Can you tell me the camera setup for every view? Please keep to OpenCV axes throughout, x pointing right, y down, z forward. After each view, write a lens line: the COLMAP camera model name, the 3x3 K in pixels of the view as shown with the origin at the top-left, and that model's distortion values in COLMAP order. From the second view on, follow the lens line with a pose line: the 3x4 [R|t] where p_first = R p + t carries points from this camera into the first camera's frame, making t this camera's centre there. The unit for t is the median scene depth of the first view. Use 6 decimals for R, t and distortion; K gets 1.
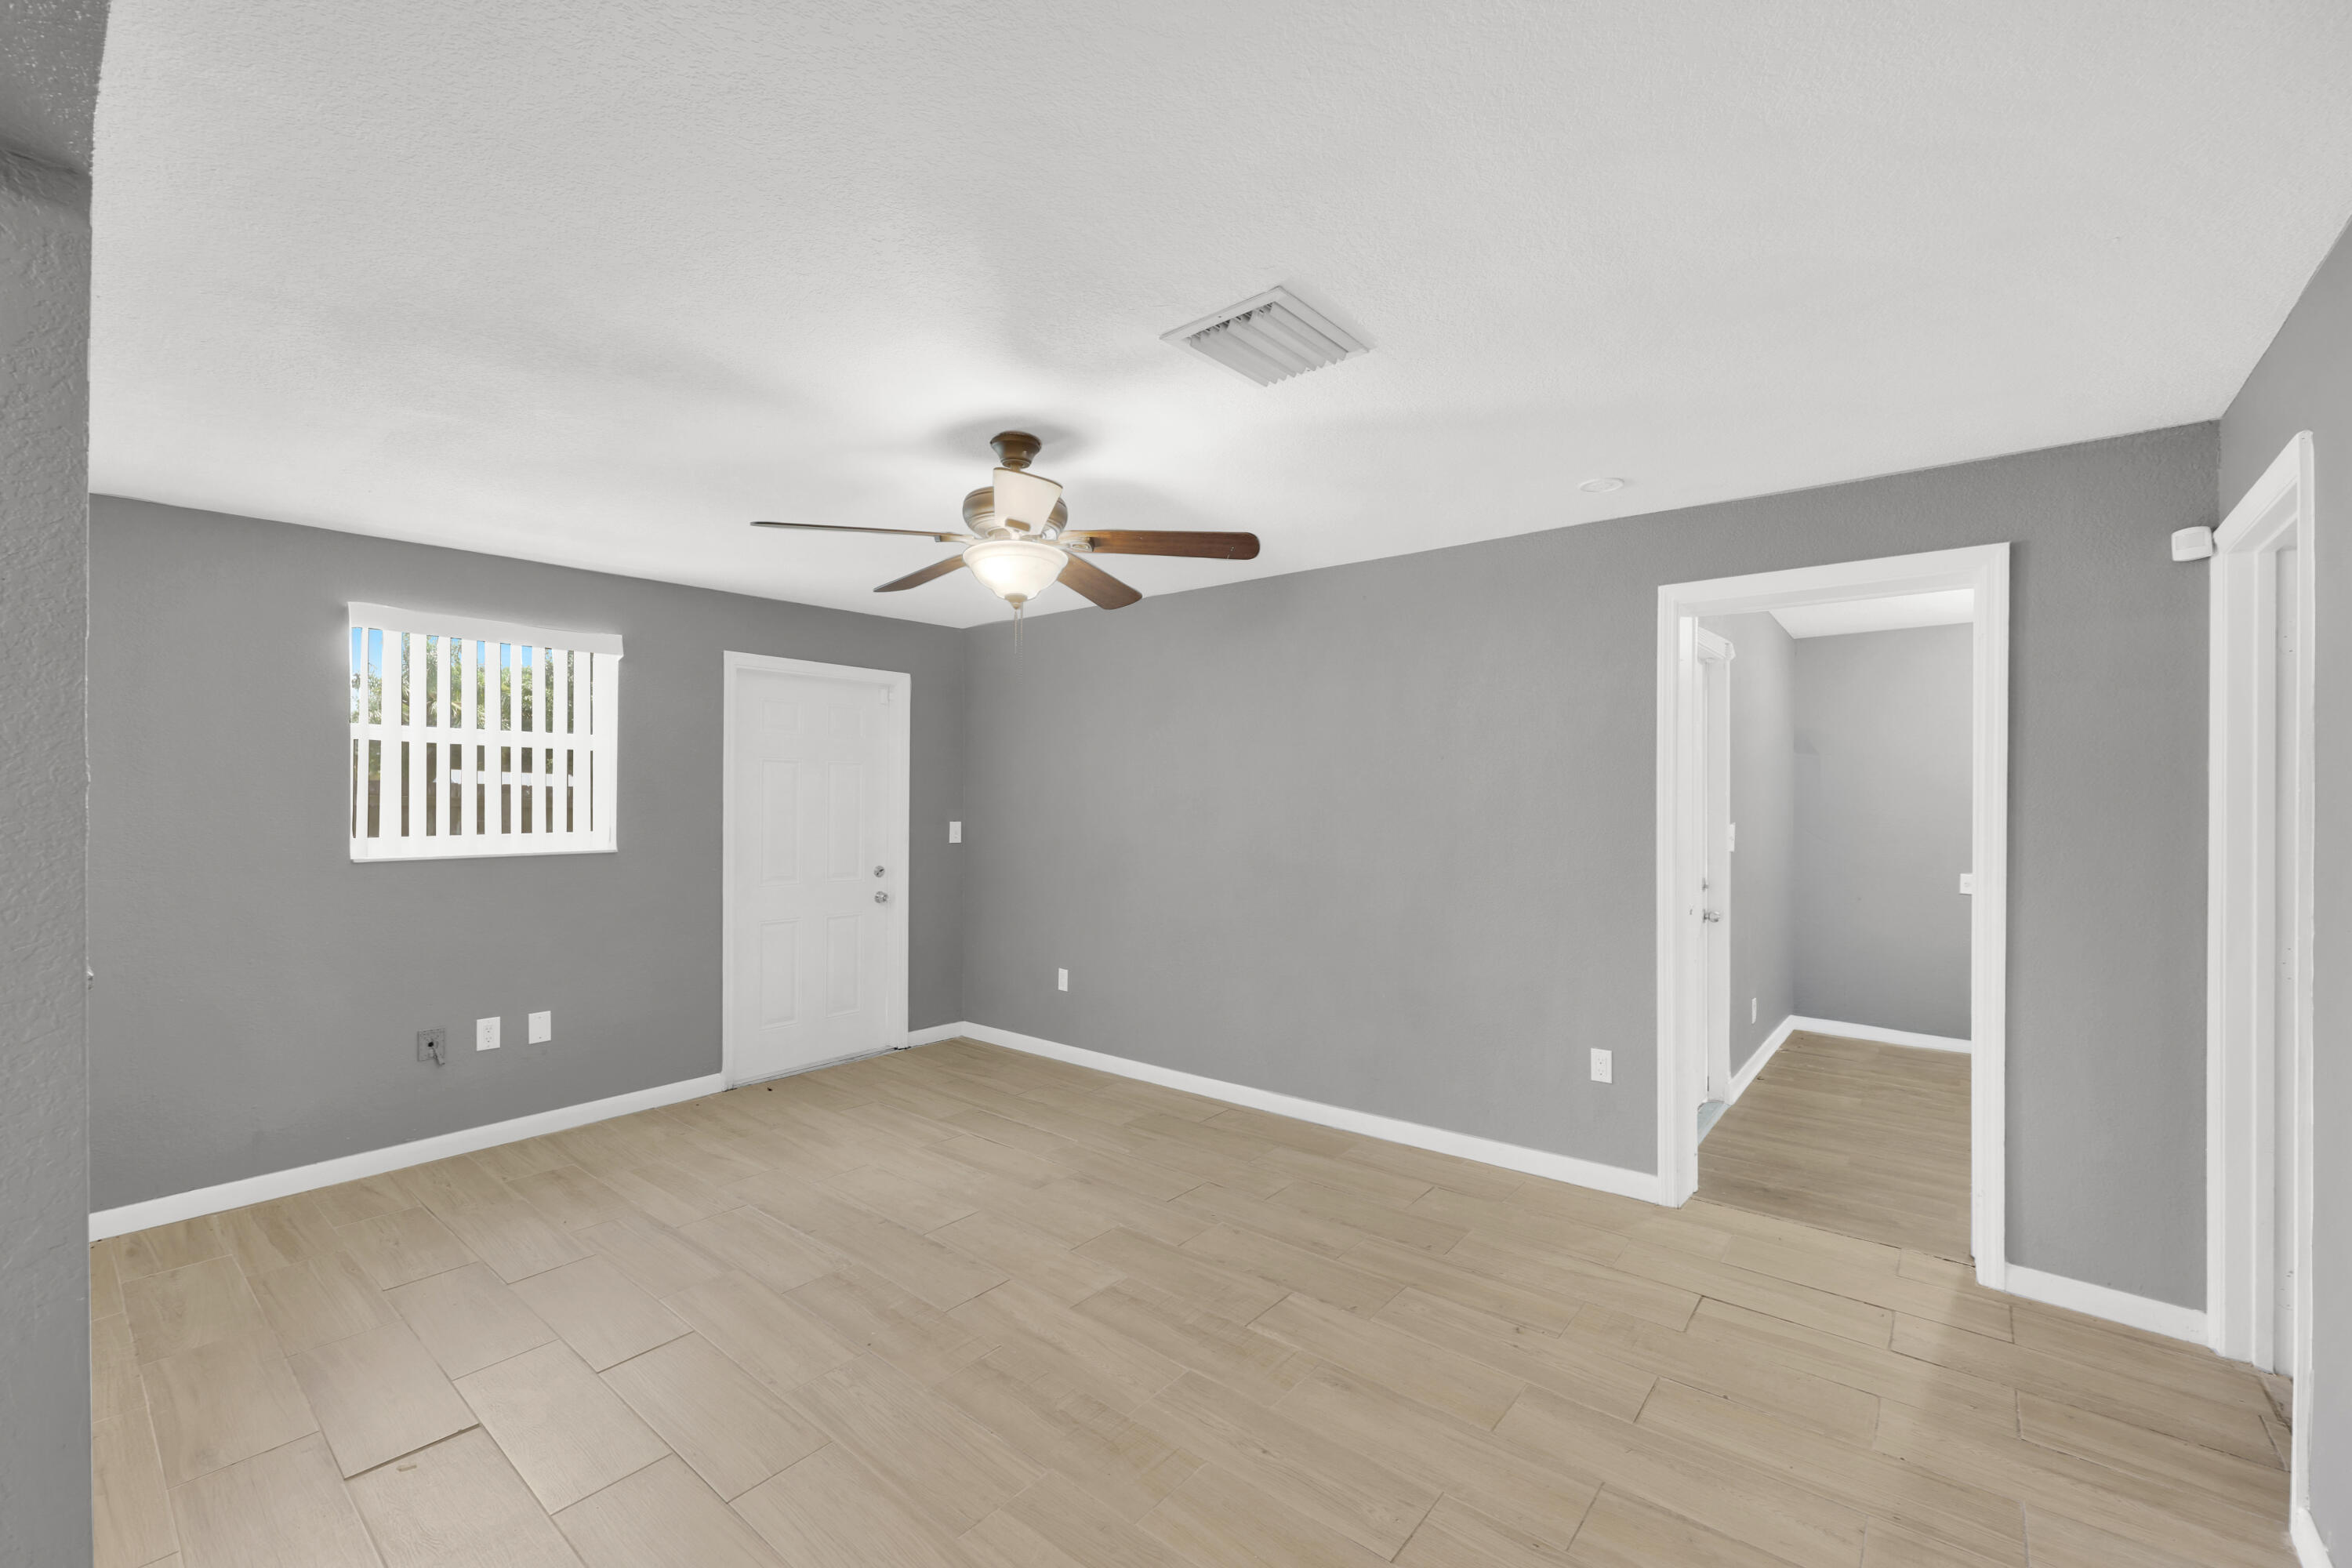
lens RADIAL K [[957.3, 0, 1171.9], [0, 957.3, 800.4], [0, 0, 1]] dist [0.000663, 0.000173]
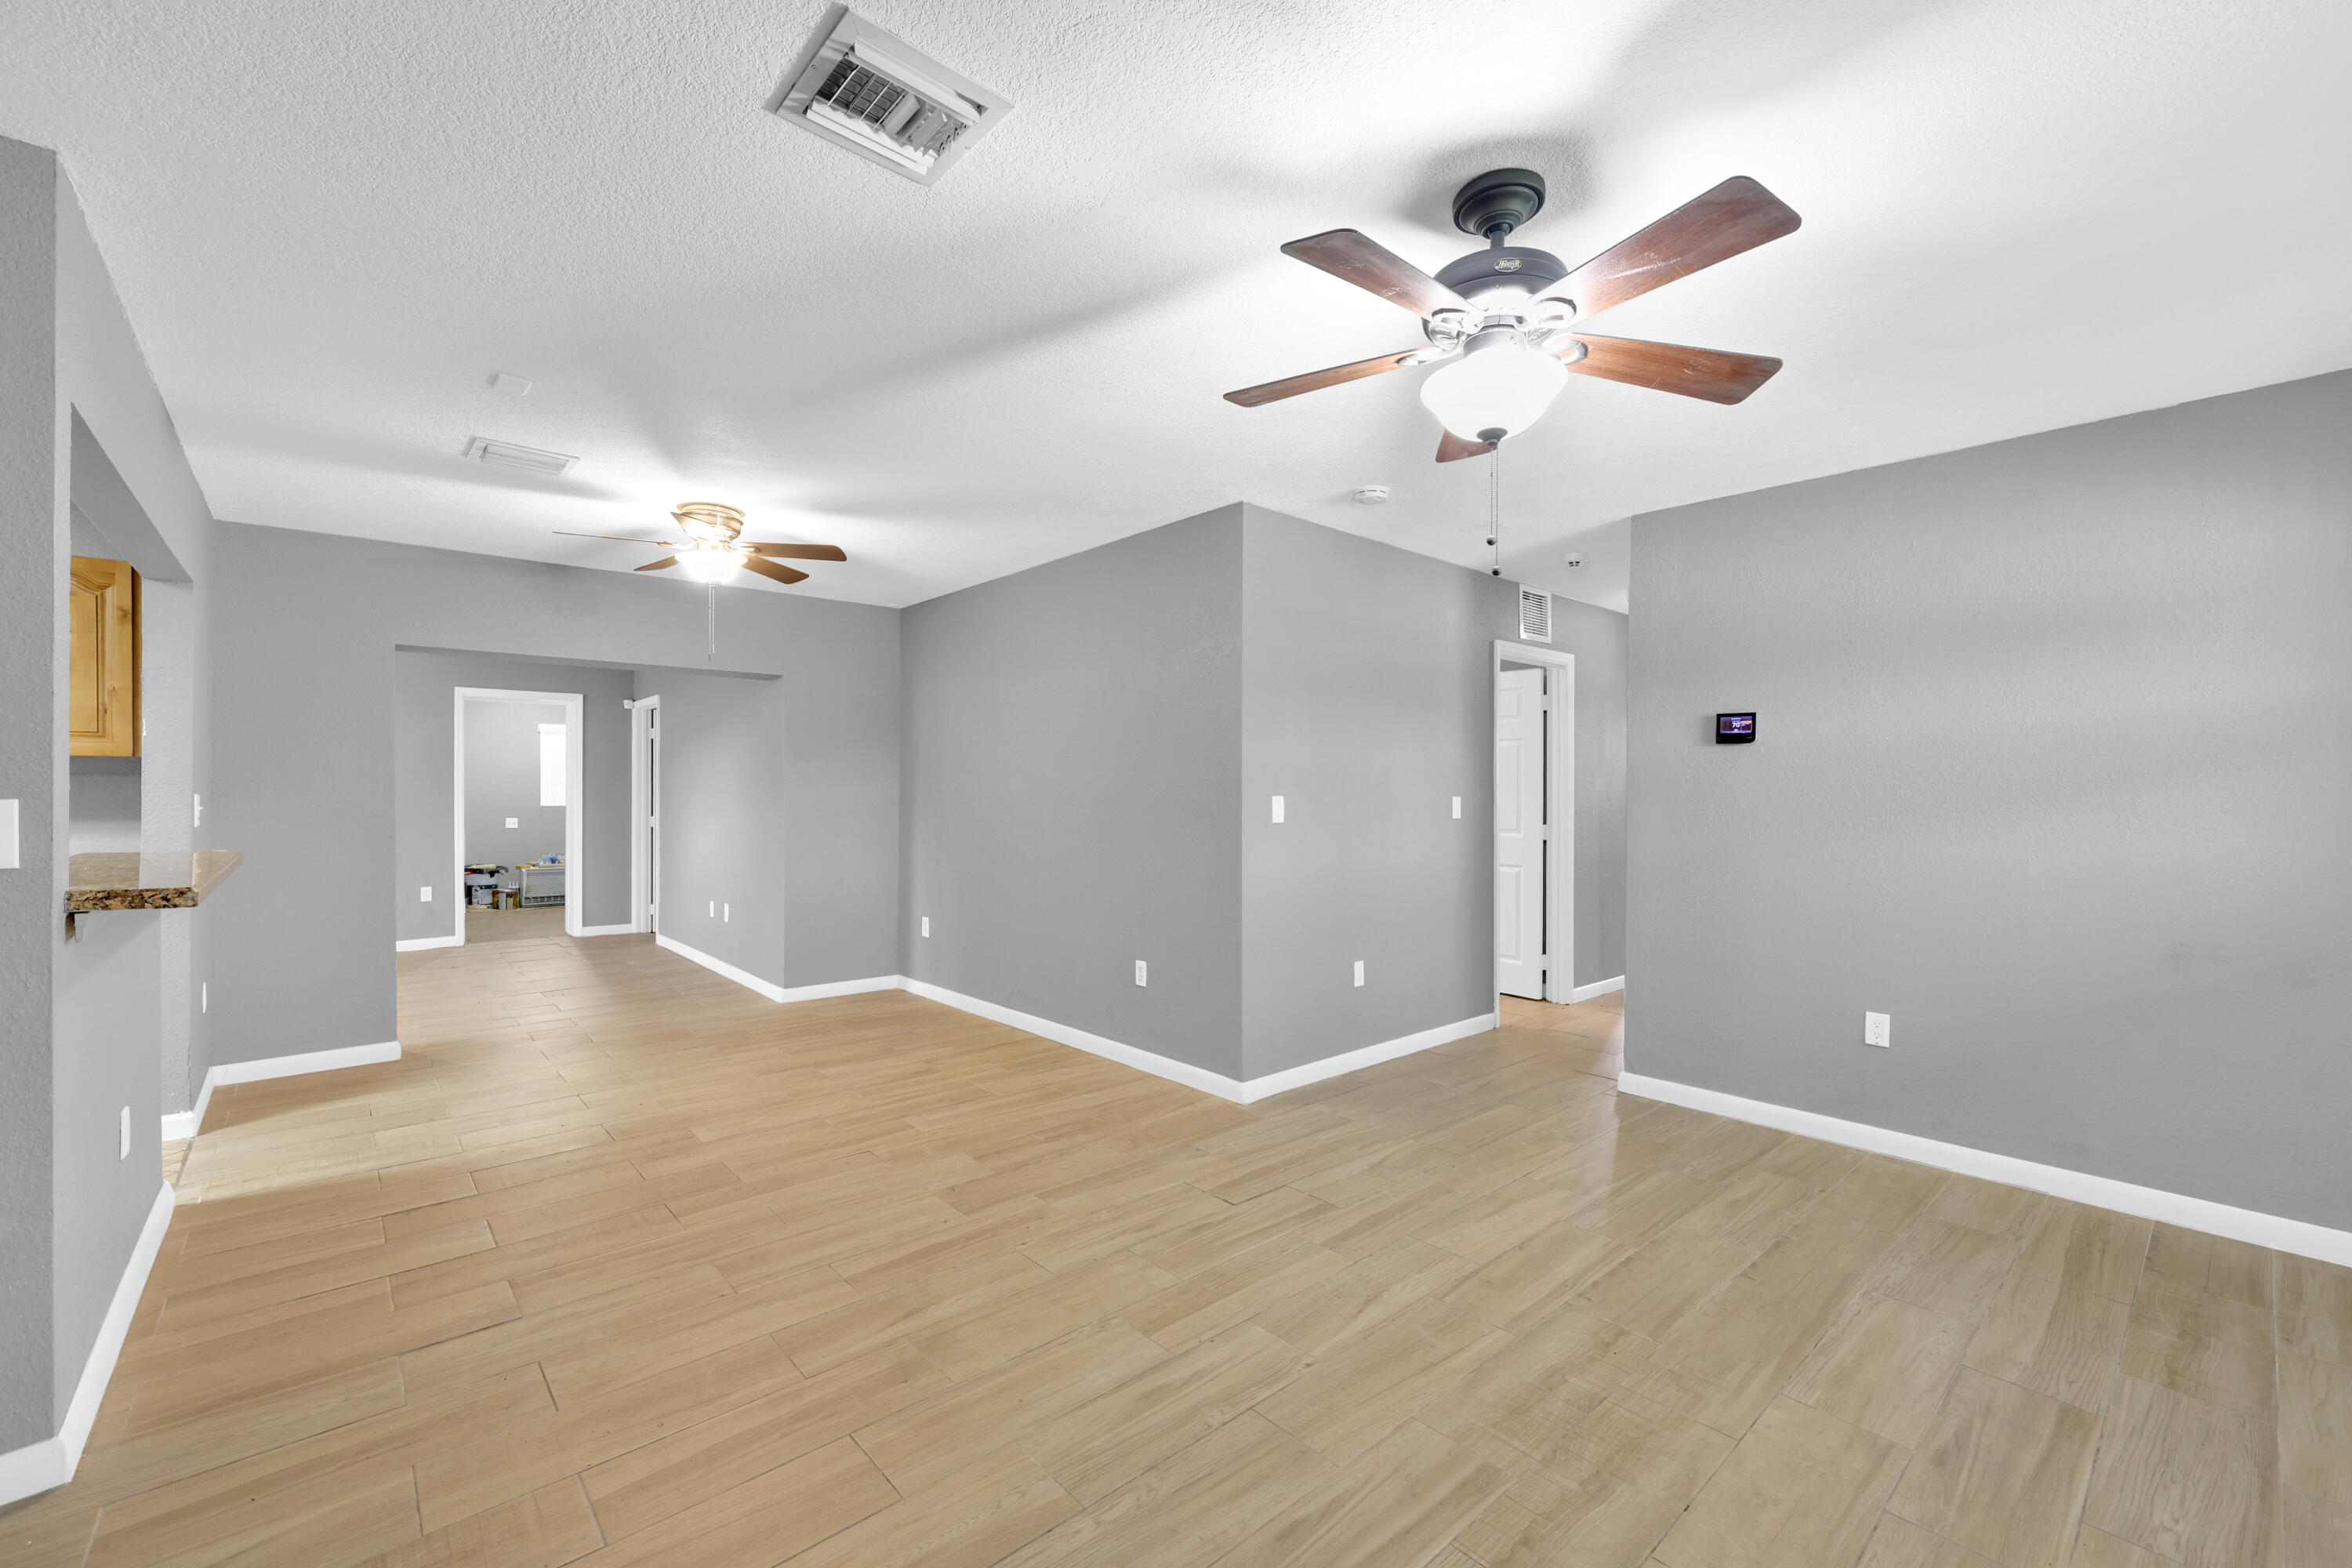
lens RADIAL K [[959.5, 0, 1167.0], [0, 959.5, 790.2], [0, 0, 1]] dist [-0.001087, 0.000258]
pose [[0.157632, 0.003941, 0.987490, -1.728496], [-0.000086, 0.999992, -0.003977, 0.044464], [-0.987498, 0.000542, 0.157631, -1.233020]]
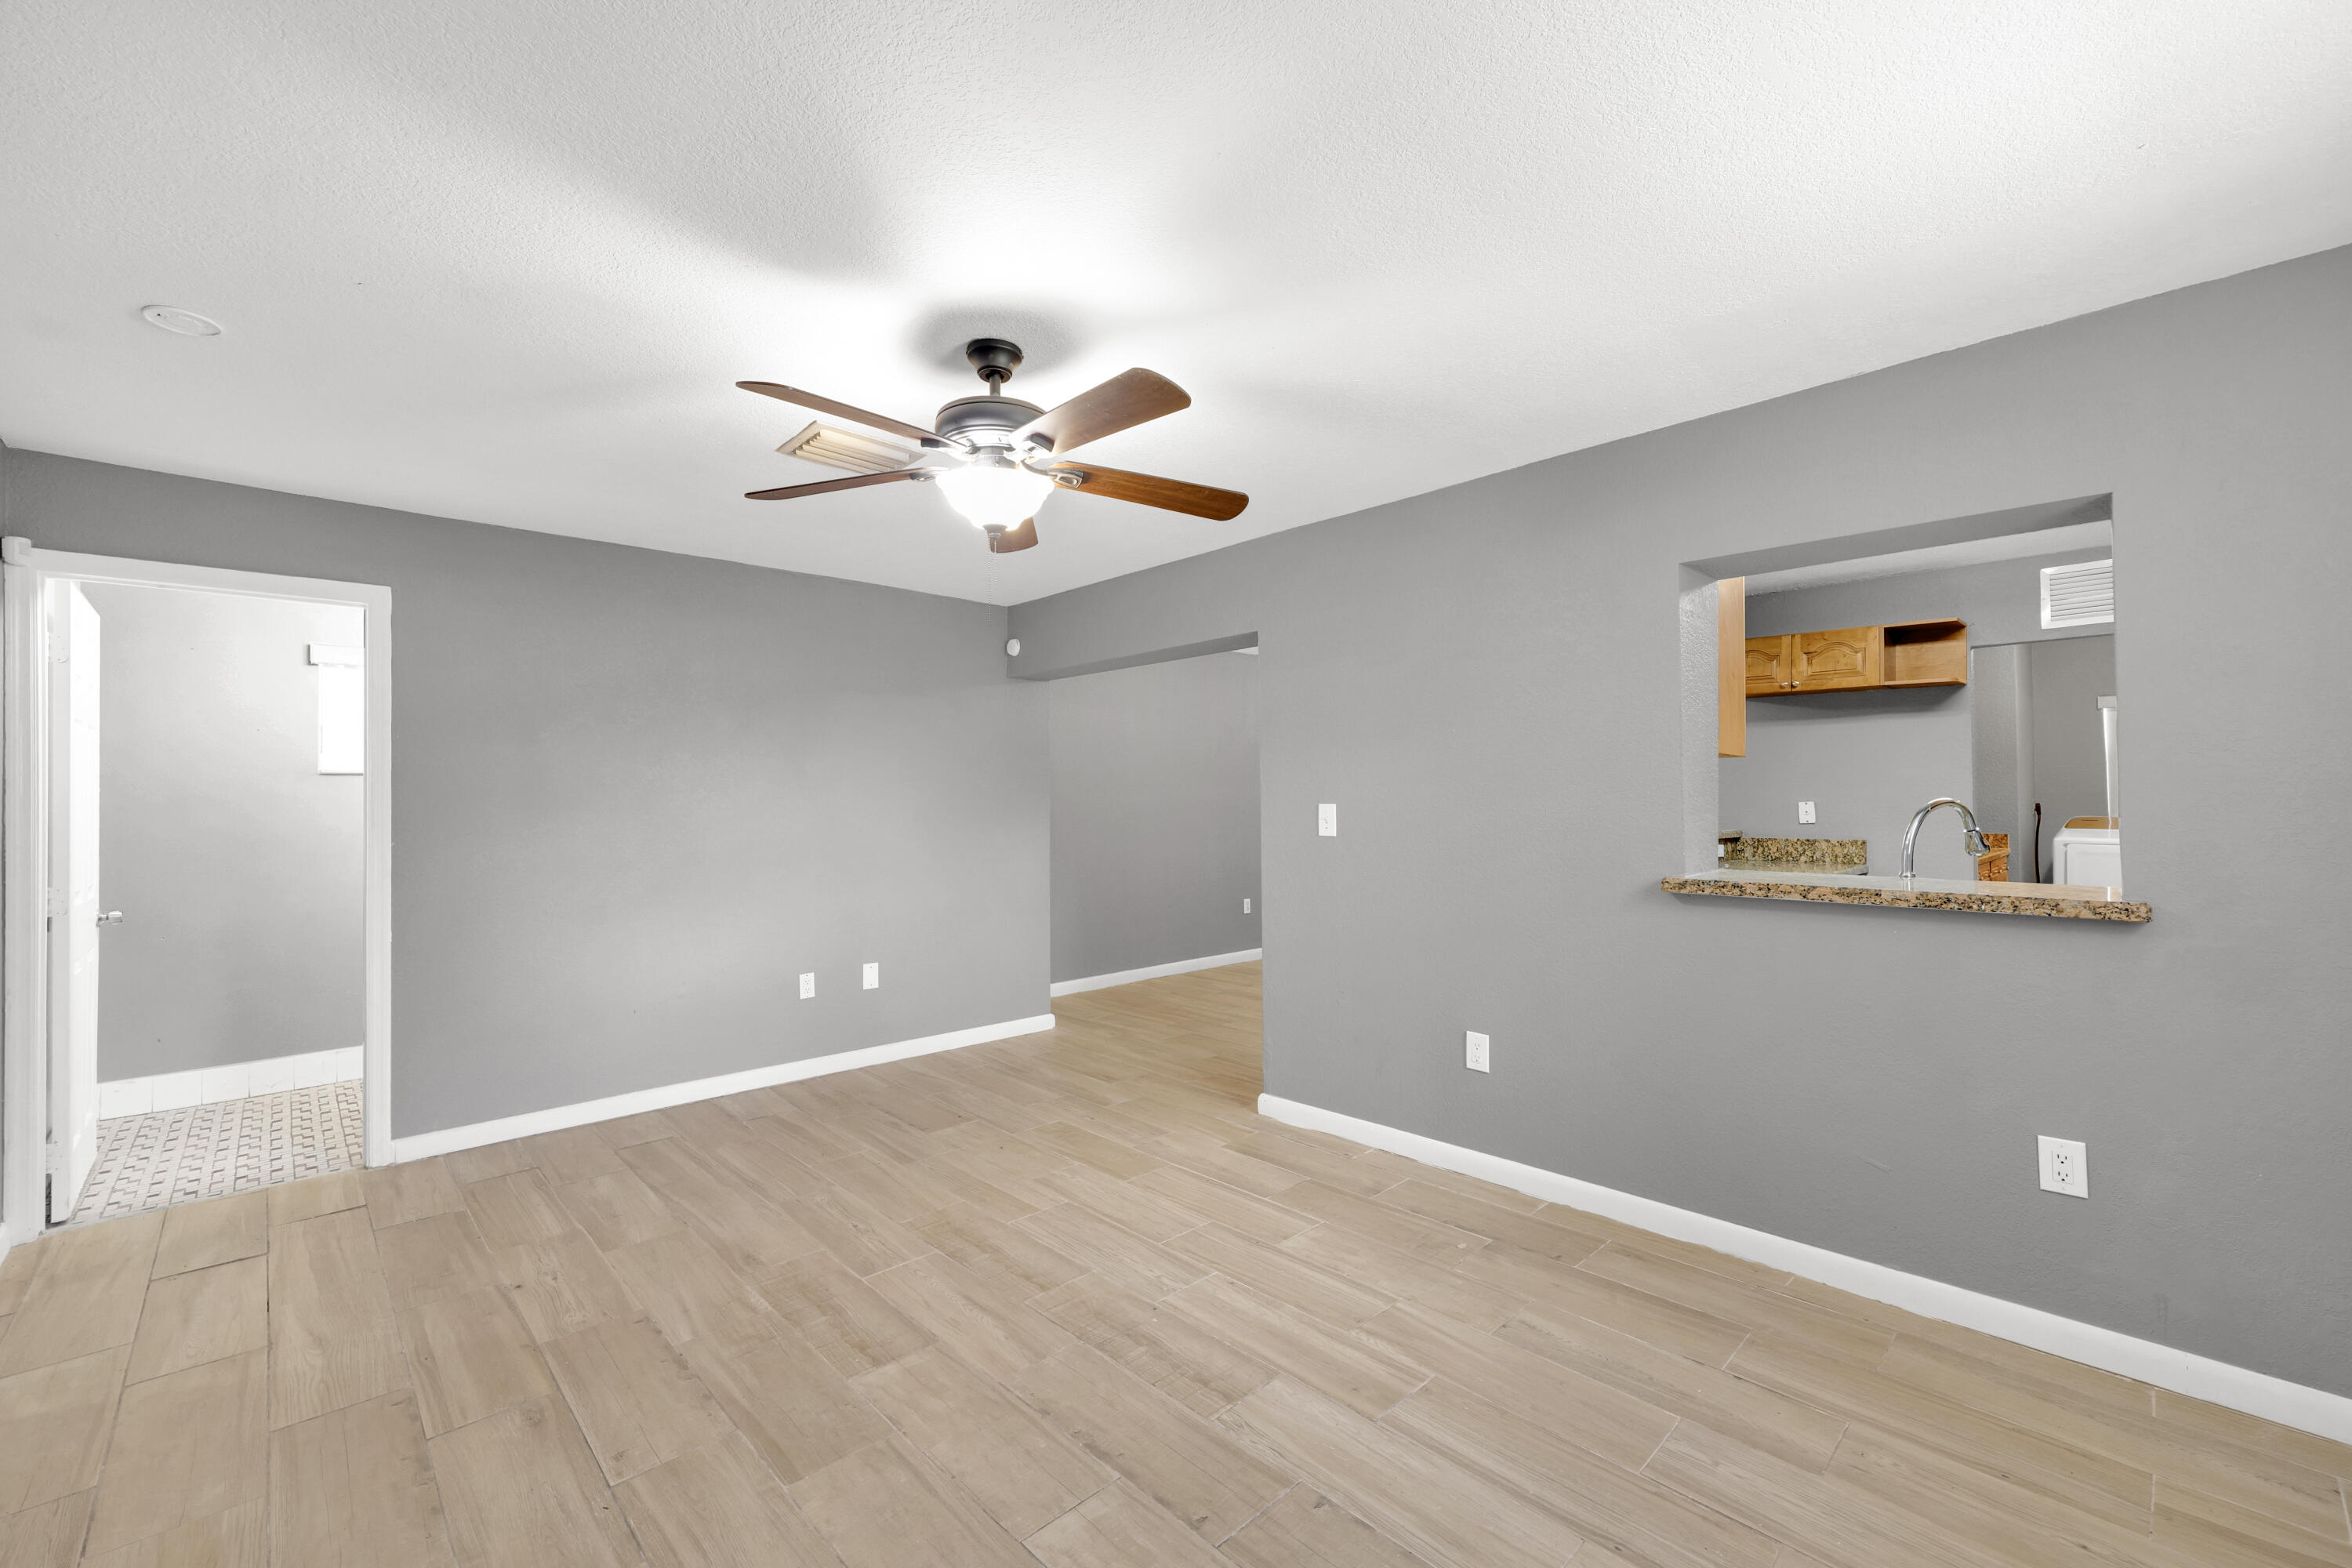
lens RADIAL K [[959.5, 0, 1167.0], [0, 959.5, 790.2], [0, 0, 1]] dist [-0.001087, 0.000258]
pose [[-0.992535, 0.010913, 0.121475, -0.369417], [0.010020, 0.999918, -0.007961, 0.033722], [-0.121552, -0.006685, -0.992563, 1.611916]]
